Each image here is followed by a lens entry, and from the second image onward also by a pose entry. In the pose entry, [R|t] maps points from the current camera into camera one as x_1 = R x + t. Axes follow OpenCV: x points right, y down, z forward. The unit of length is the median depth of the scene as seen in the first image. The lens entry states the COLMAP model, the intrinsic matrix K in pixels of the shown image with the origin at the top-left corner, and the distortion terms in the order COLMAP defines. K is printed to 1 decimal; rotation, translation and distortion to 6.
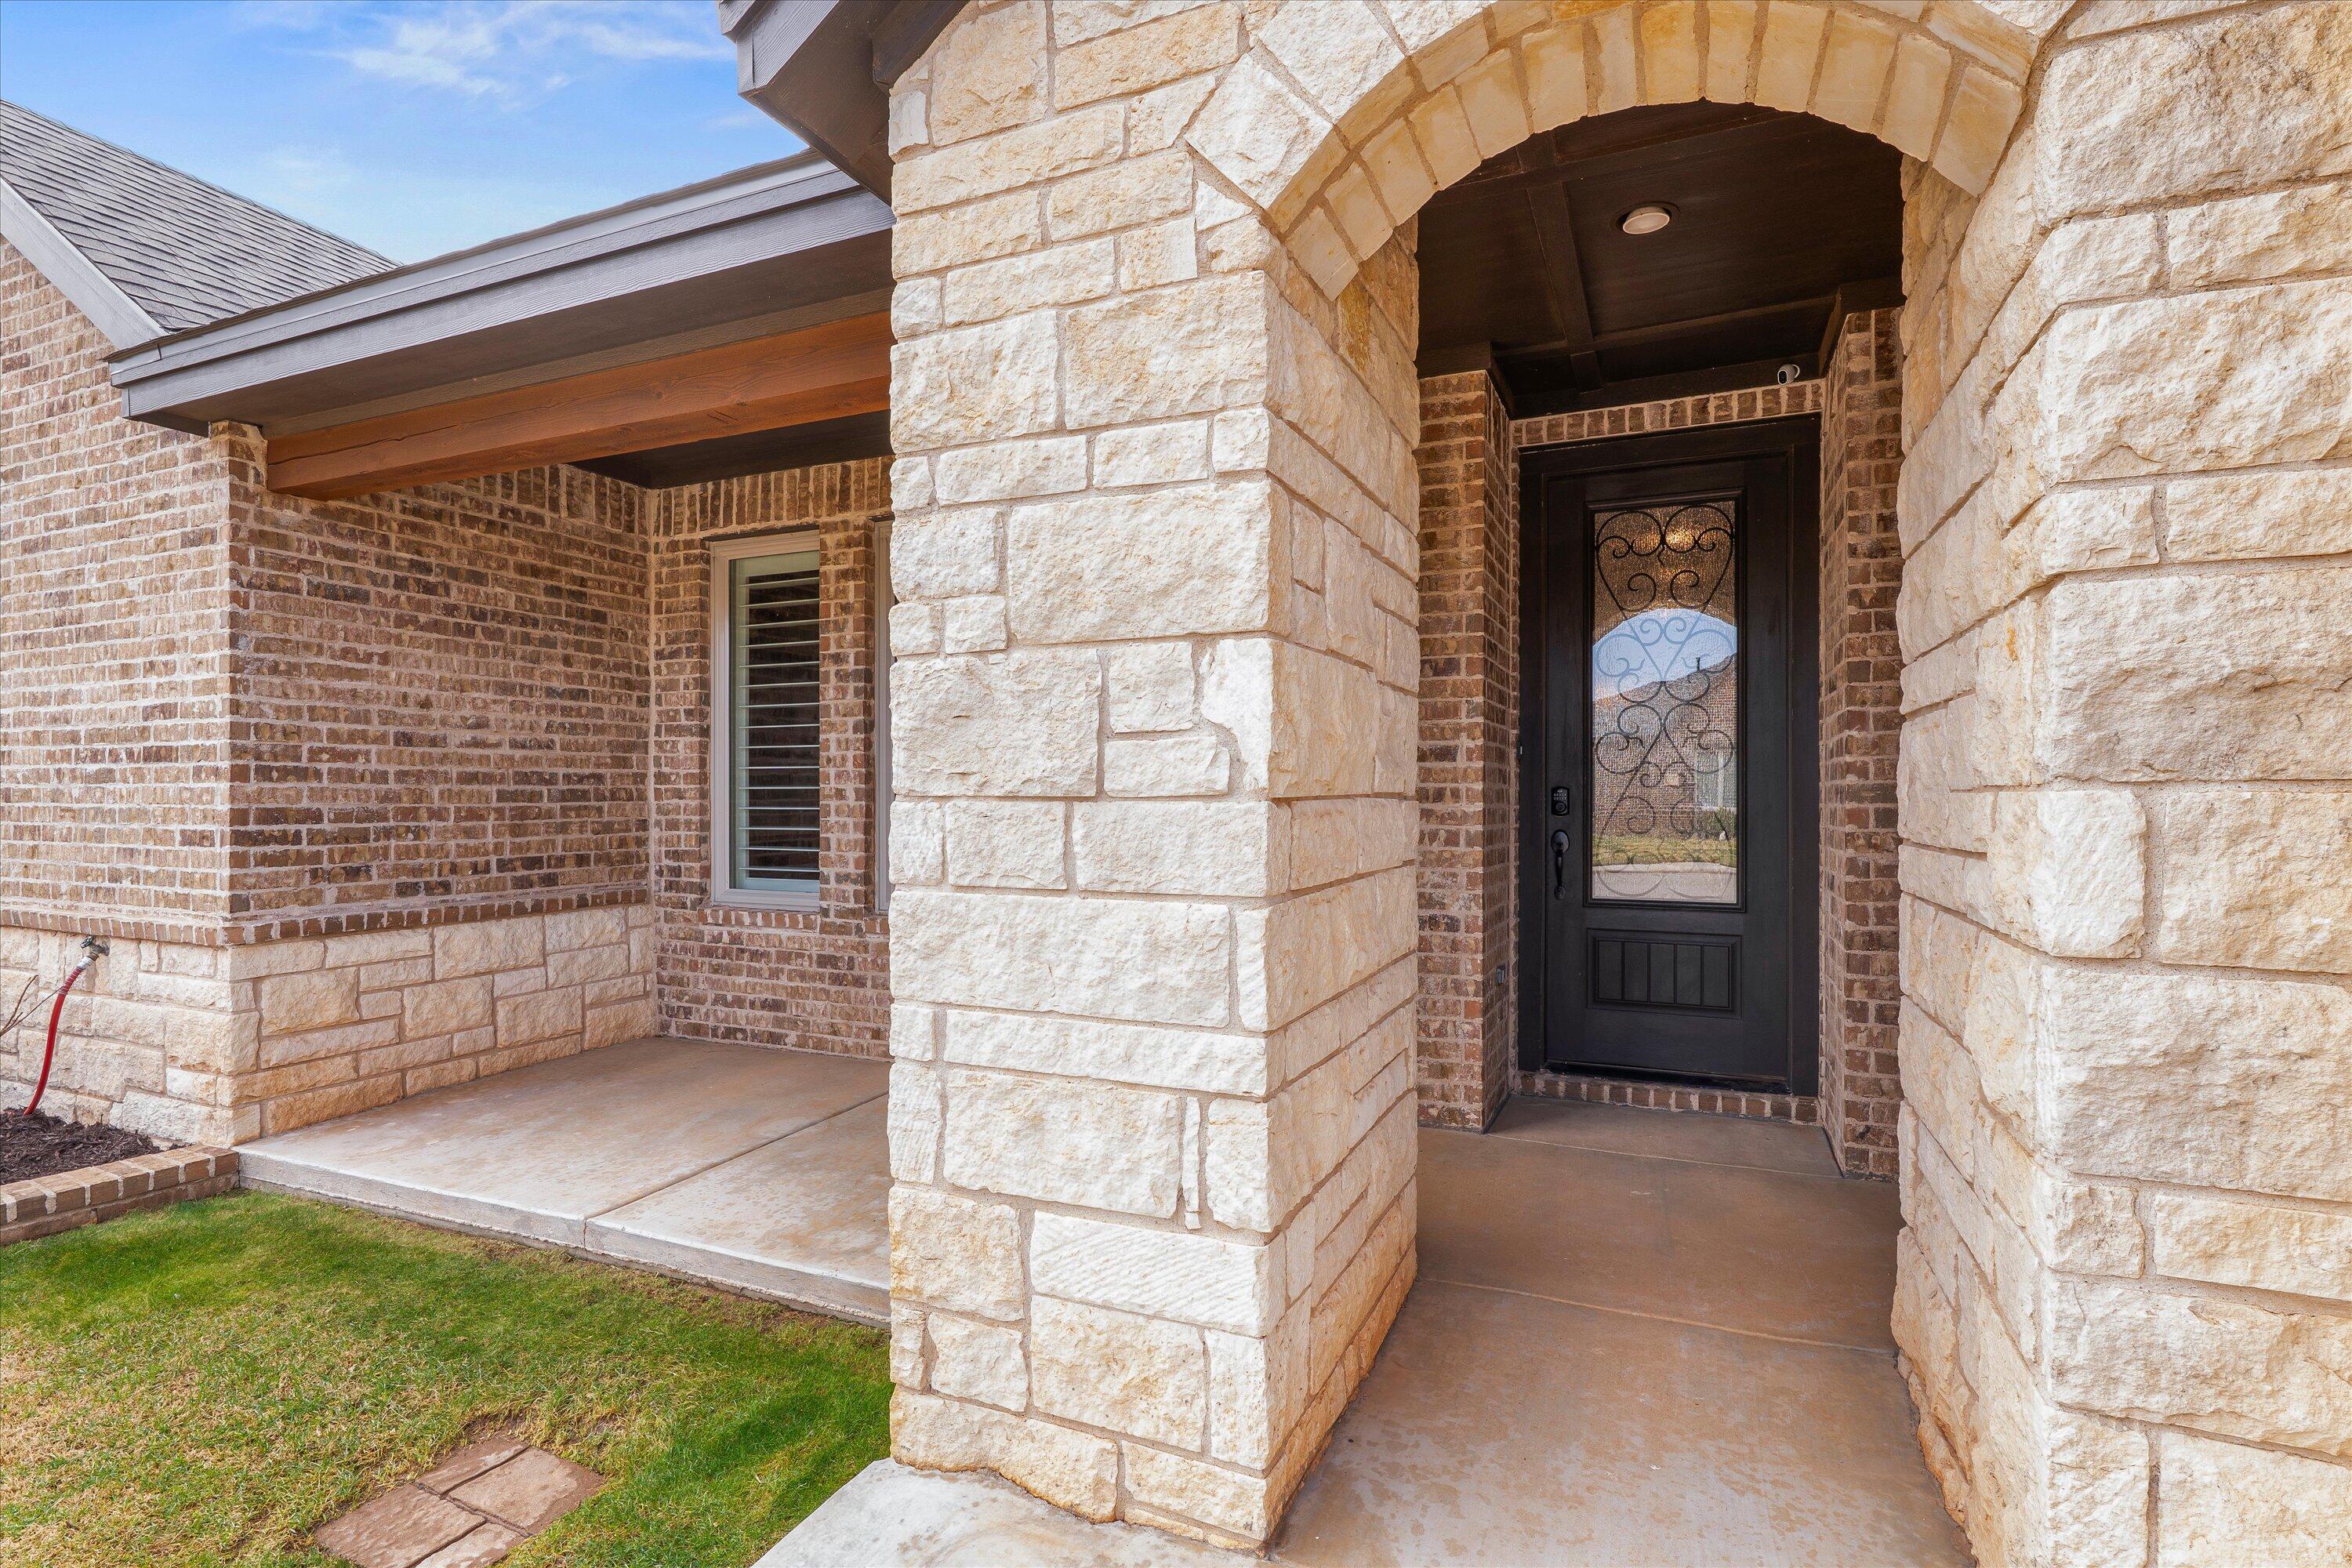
lens RADIAL K [[1101.1, 0, 1186.9], [0, 1101.1, 799.0], [0, 0, 1]] dist [0.002440, 0.000090]
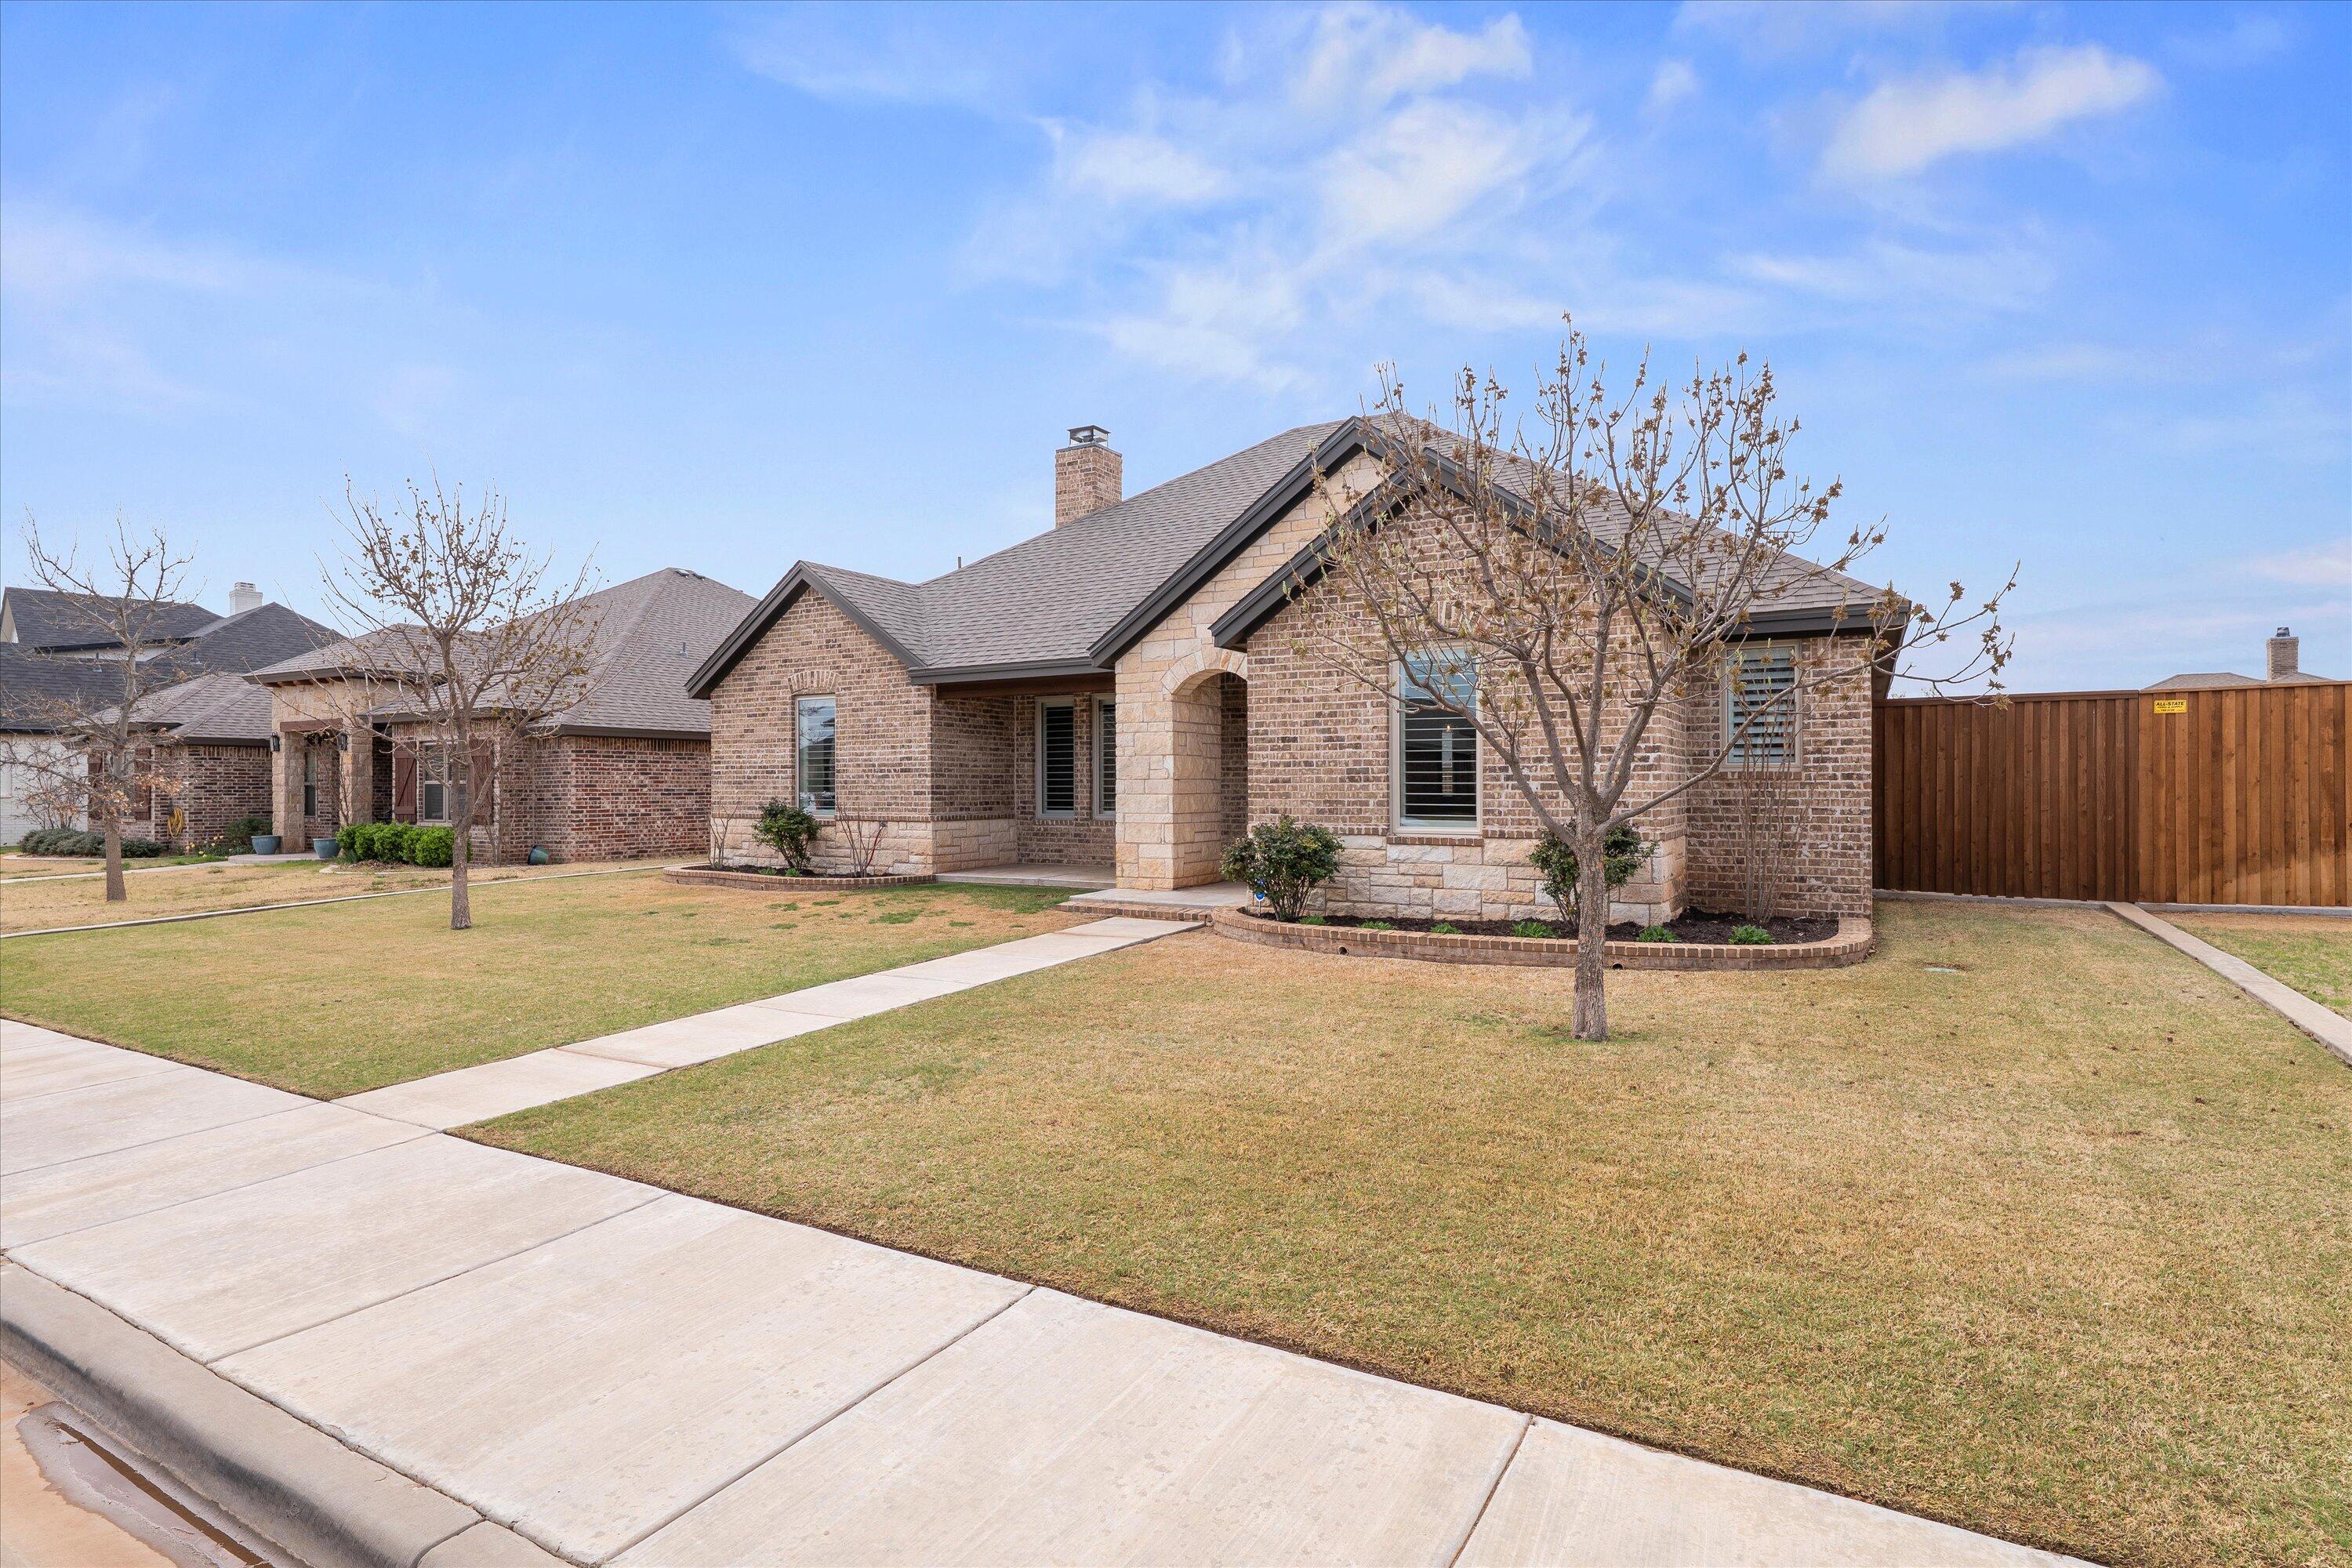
lens RADIAL K [[1250.6, 0, 1172.9], [0, 1250.6, 788.2], [0, 0, 1]] dist [0.003047, 0.000498]
pose [[0.991497, -0.003065, -0.130091, 0.500298], [0.002199, 0.999974, -0.006802, 0.050266], [0.130109, 0.006458, 0.991479, -3.084772]]
